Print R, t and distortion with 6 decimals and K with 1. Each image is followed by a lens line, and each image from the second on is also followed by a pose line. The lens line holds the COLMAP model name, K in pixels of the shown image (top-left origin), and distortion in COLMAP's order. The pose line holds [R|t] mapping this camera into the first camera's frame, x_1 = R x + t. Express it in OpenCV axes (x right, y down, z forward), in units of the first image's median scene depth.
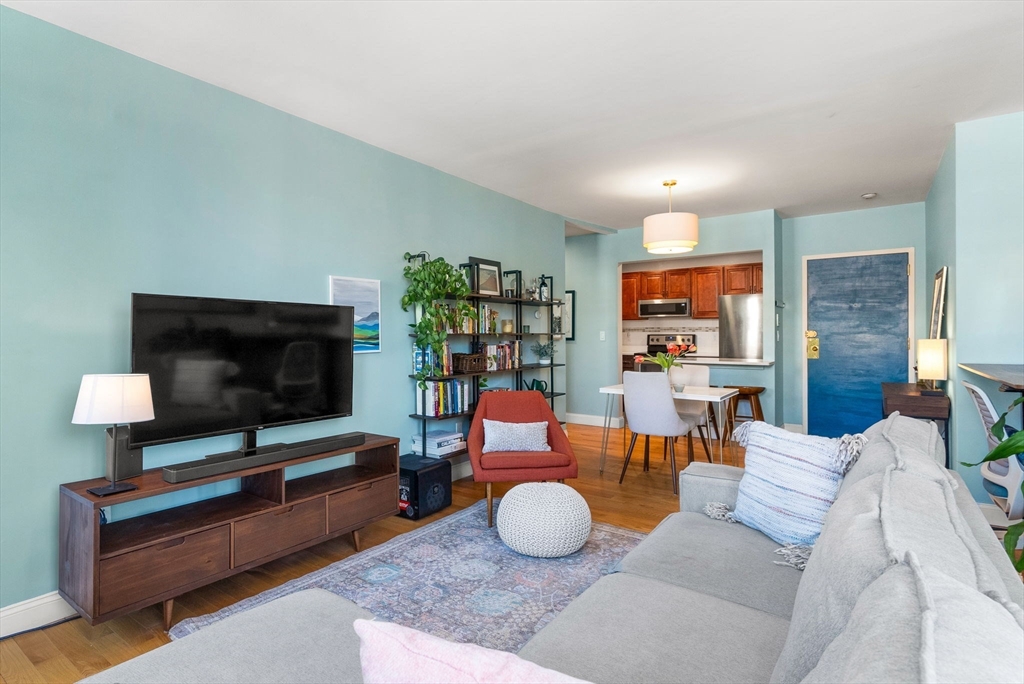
lens RADIAL K [[497.3, 0, 503.4], [0, 497.3, 335.7], [0, 0, 1]] dist [0.009309, -0.003158]
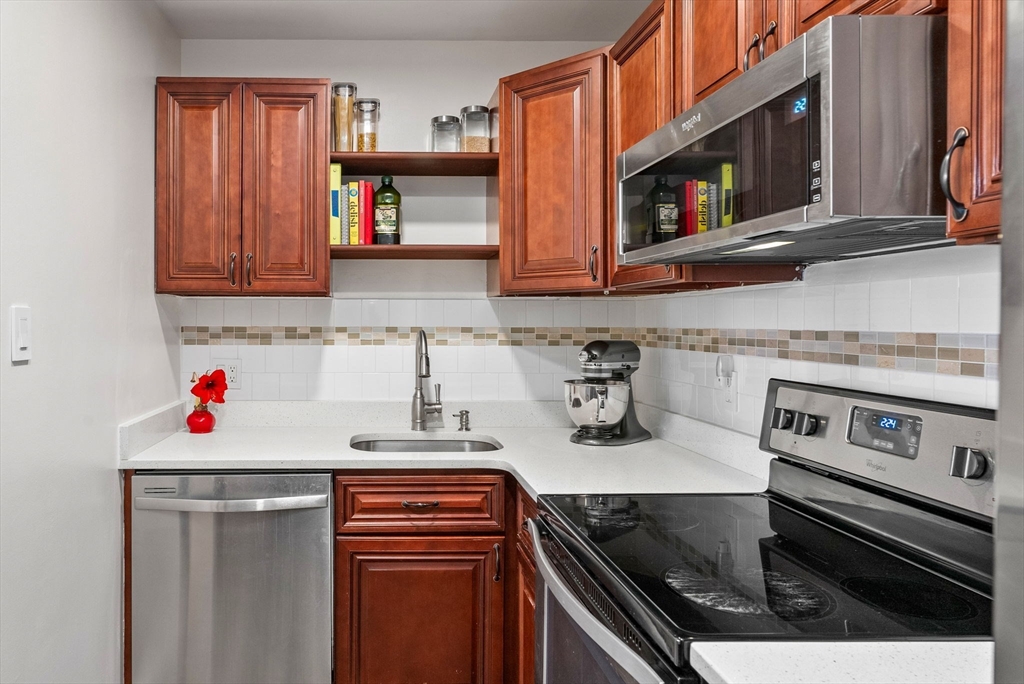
lens RADIAL K [[676.5, 0, 401.6], [0, 676.5, 328.5], [0, 0, 1]] dist [-0.003738, -0.000405]
pose [[0.609137, 0.015056, -0.792922, 0.611417], [-0.010284, 0.999886, 0.011086, -0.029323], [0.792999, 0.001402, 0.609222, 1.262326]]
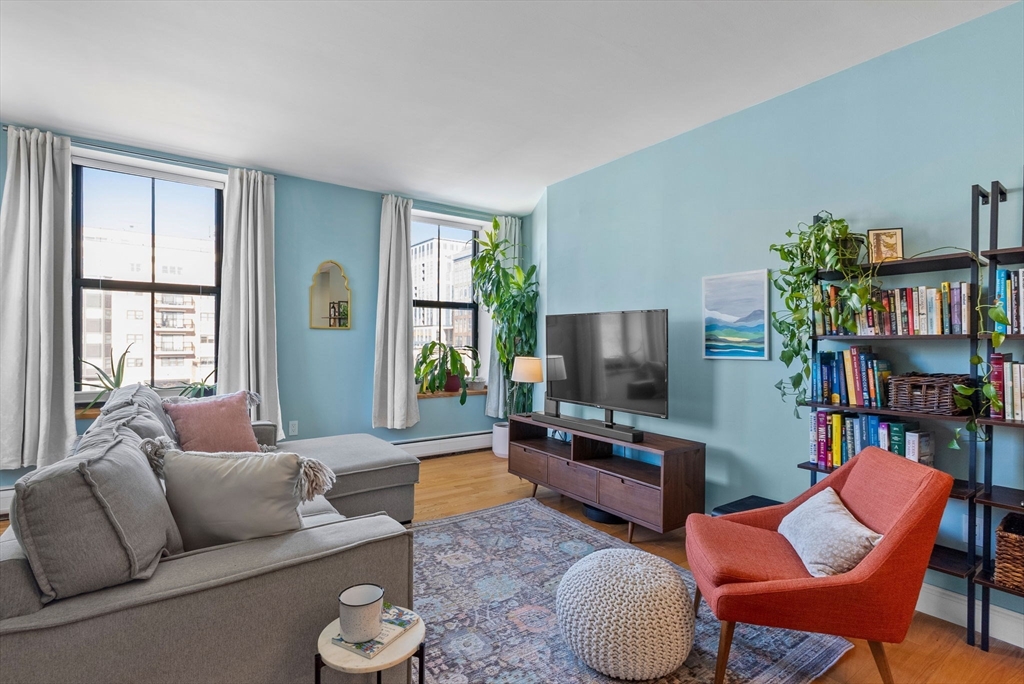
lens RADIAL K [[497.3, 0, 507.9], [0, 497.3, 340.3], [0, 0, 1]] dist [0.009309, -0.003158]
pose [[-0.320178, 0.001514, -0.947356, 0.454279], [-0.001192, 0.999997, 0.002001, 0.000681], [0.947357, 0.001770, -0.320175, 0.625413]]
